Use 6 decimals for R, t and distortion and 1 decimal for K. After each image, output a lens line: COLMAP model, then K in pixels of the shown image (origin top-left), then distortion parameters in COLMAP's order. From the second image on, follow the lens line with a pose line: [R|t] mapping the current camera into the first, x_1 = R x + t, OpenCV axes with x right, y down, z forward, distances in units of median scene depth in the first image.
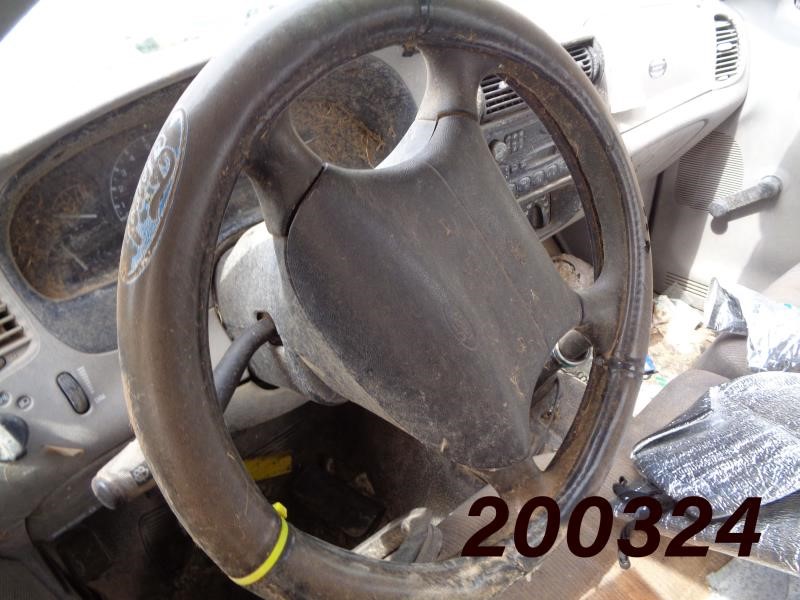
lens RADIAL K [[601.4, 0, 401.5], [0, 601.4, 296.1], [0, 0, 1]] dist [0.003547, -0.009157]
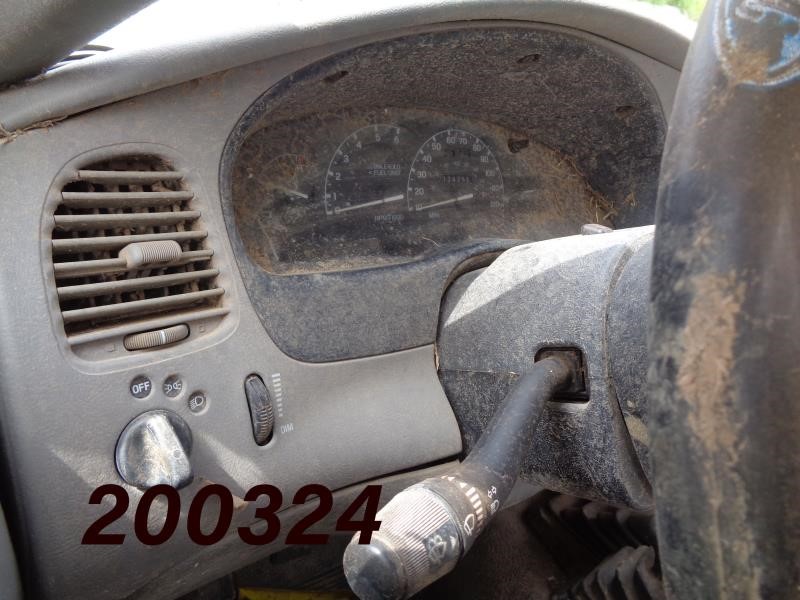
lens RADIAL K [[601.4, 0, 402.2], [0, 601.4, 297.4], [0, 0, 1]] dist [0.003547, -0.009157]
pose [[0.980744, 0.193500, -0.026429, -0.361050], [-0.193917, 0.948799, -0.249352, 0.161611], [-0.023173, 0.249676, 0.968052, 0.304438]]
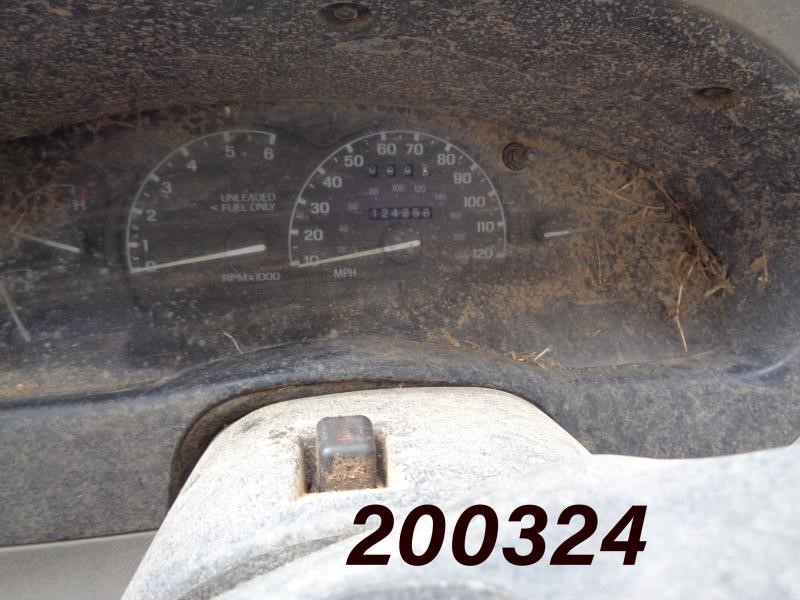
lens RADIAL K [[601.4, 0, 403.1], [0, 601.4, 302.9], [0, 0, 1]] dist [0.003547, -0.009157]
pose [[0.833843, 0.333770, -0.439662, -0.040818], [-0.377251, 0.926027, -0.012481, -0.198853], [0.402973, 0.176270, 0.898077, 0.692664]]
